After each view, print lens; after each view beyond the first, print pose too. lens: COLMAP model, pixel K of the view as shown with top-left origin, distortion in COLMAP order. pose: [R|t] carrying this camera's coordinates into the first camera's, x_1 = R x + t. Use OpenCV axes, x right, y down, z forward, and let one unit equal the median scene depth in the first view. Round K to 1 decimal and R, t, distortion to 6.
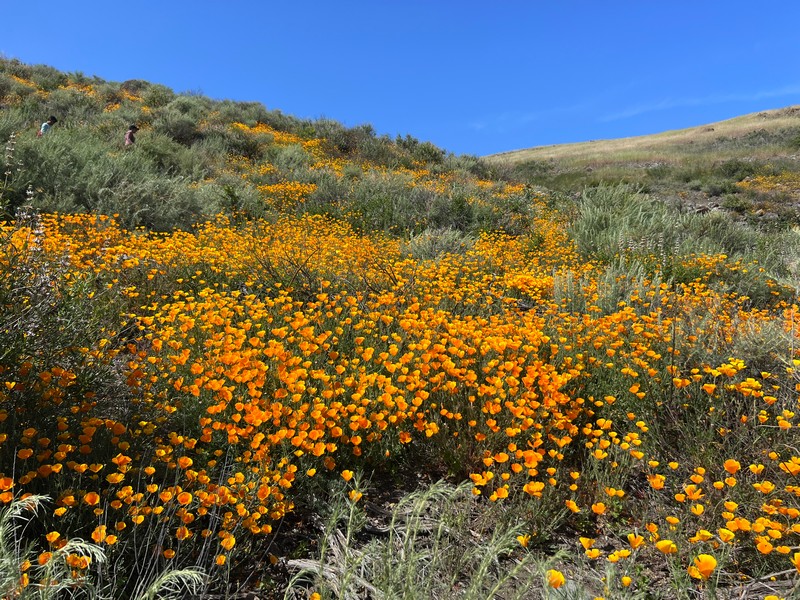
lens RADIAL K [[600.4, 0, 400.4], [0, 600.4, 300.0], [0, 0, 1]] dist [0.038217, -0.013277]
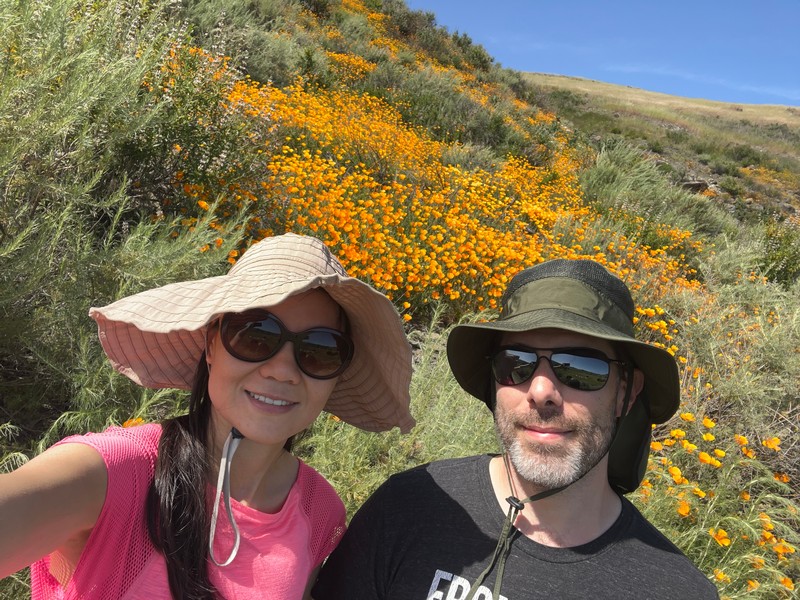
lens RADIAL K [[543.3, 0, 399.6], [0, 543.3, 299.3], [0, 0, 1]] dist [0.028519, -0.000295]
pose [[0.959966, 0.276867, 0.042544, -0.081535], [-0.279668, 0.938715, 0.201497, -0.009439], [0.015851, -0.205328, 0.978565, -0.214658]]
